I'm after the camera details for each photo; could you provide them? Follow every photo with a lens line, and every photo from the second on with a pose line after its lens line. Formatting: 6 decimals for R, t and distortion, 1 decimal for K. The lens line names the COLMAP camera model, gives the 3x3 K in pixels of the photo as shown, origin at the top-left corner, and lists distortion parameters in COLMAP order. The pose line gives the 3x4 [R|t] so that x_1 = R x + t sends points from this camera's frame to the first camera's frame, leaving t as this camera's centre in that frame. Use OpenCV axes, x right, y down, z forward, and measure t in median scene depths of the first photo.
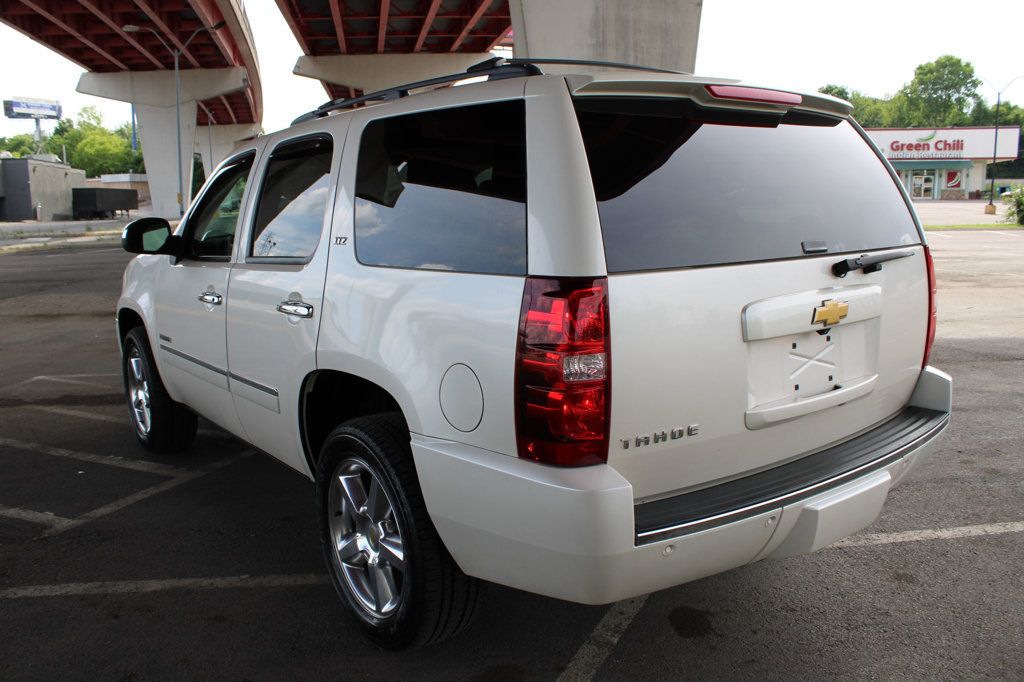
lens RADIAL K [[847.2, 0, 504.1], [0, 847.2, 336.9], [0, 0, 1]] dist [-0.157398, 0.130682]
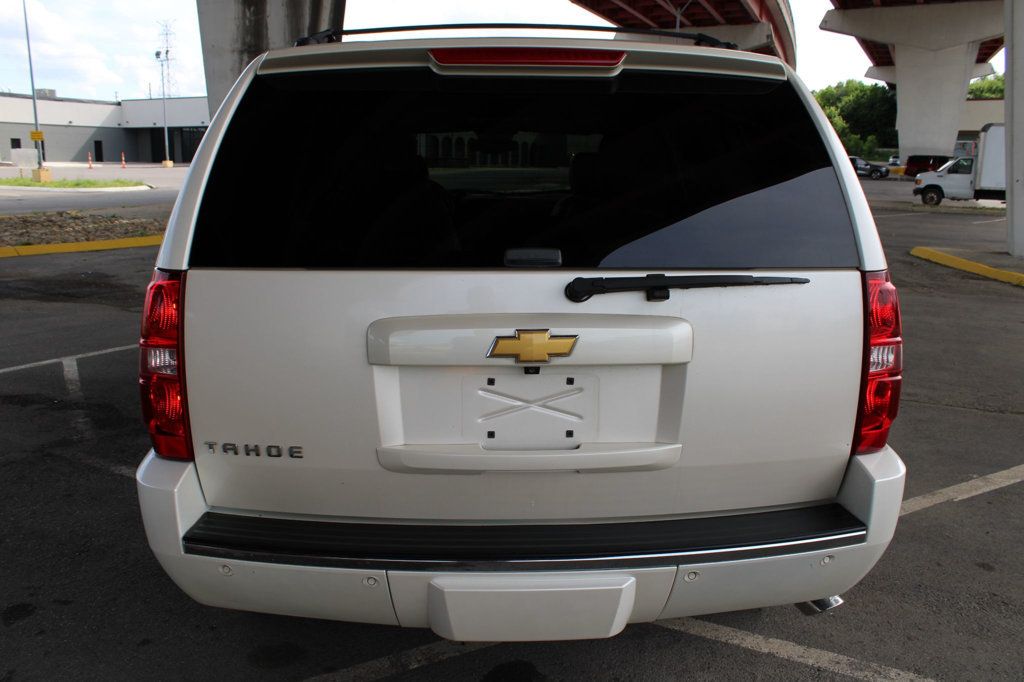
lens RADIAL K [[847.2, 0, 504.1], [0, 847.2, 336.9], [0, 0, 1]] dist [-0.157398, 0.130682]
pose [[0.820395, 0.144995, -0.553108, 0.715886], [-0.117546, 0.989421, 0.085024, -0.090257], [0.559585, -0.004738, 0.828760, 0.314748]]
